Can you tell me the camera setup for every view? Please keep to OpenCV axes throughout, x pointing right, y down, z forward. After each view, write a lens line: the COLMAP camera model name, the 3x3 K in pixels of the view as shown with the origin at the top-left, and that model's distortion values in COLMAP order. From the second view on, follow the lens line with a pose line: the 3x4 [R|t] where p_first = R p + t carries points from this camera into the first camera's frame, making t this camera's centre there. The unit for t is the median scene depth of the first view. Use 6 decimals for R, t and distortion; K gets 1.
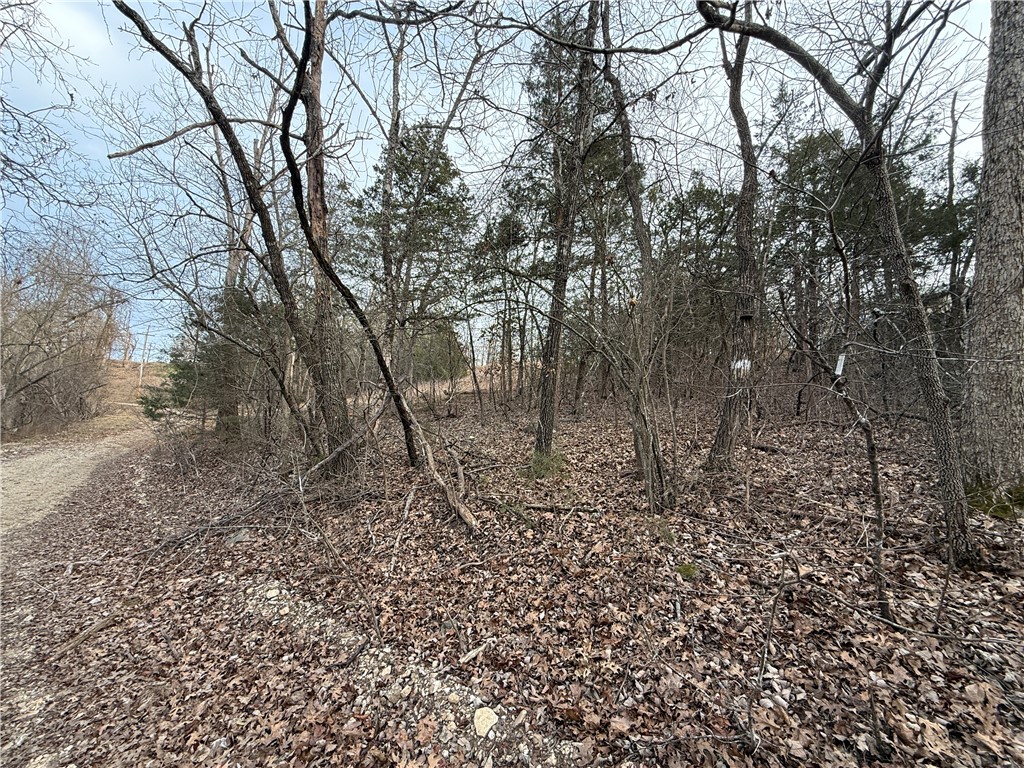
lens RADIAL K [[403.5, 0, 512.0], [0, 403.5, 384.0], [0, 0, 1]] dist [0.000678, 0.000001]
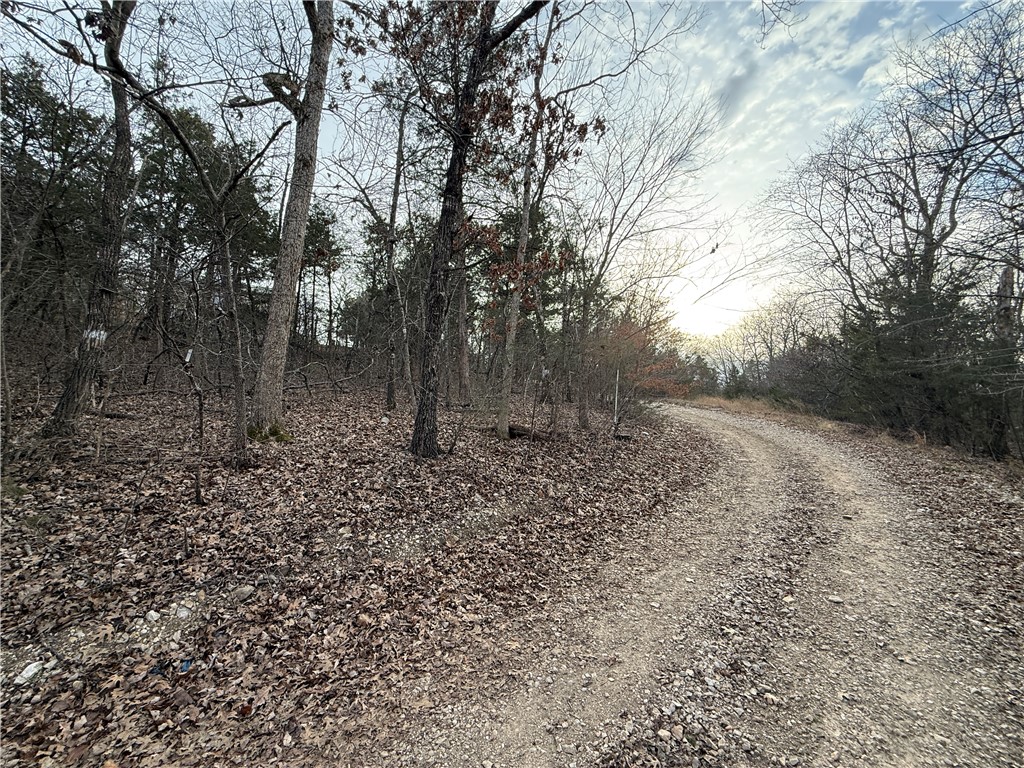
lens RADIAL K [[404.3, 0, 507.4], [0, 404.3, 384.2], [0, 0, 1]] dist [-0.001619, 0.000279]
pose [[0.212916, 0.031023, 0.976578, -0.423748], [-0.103347, 0.994604, -0.009064, -0.041576], [-0.971589, -0.098997, 0.214973, -0.516847]]
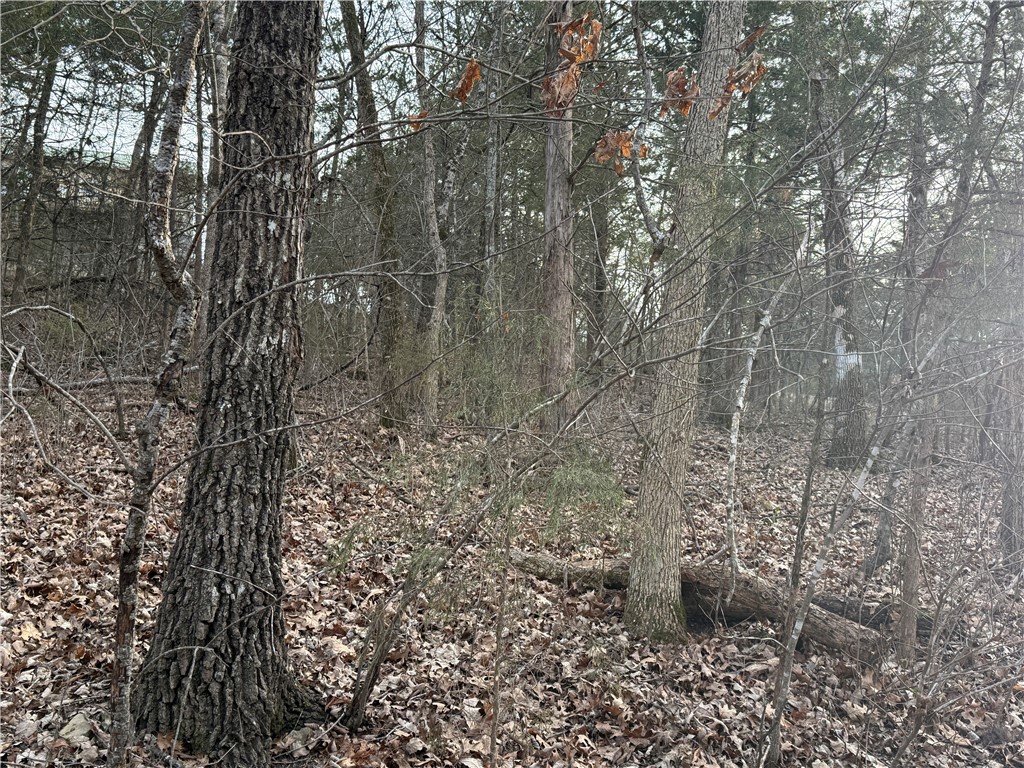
lens RADIAL K [[1073.8, 0, 512.0], [0, 1073.8, 384.0], [0, 0, 1]] dist [-0.005157, -0.012634]
pose [[0.400586, 0.052874, 0.914732, 0.694425], [-0.123734, 0.992310, -0.003172, -0.029063], [-0.907866, -0.111913, 0.404048, -0.347456]]
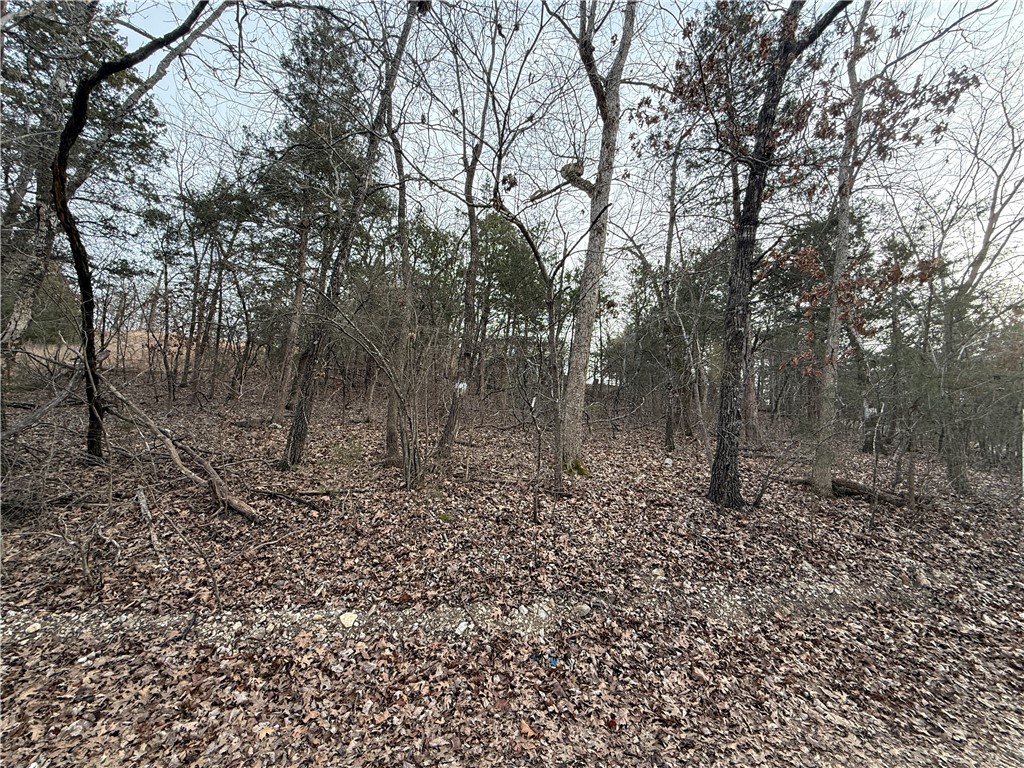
lens RADIAL K [[404.3, 0, 507.4], [0, 404.3, 384.2], [0, 0, 1]] dist [-0.001619, 0.000279]
pose [[0.732767, 0.100760, 0.672979, -0.578430], [-0.106832, 0.993747, -0.032462, -0.047607], [-0.672042, -0.048108, 0.738949, -0.378498]]
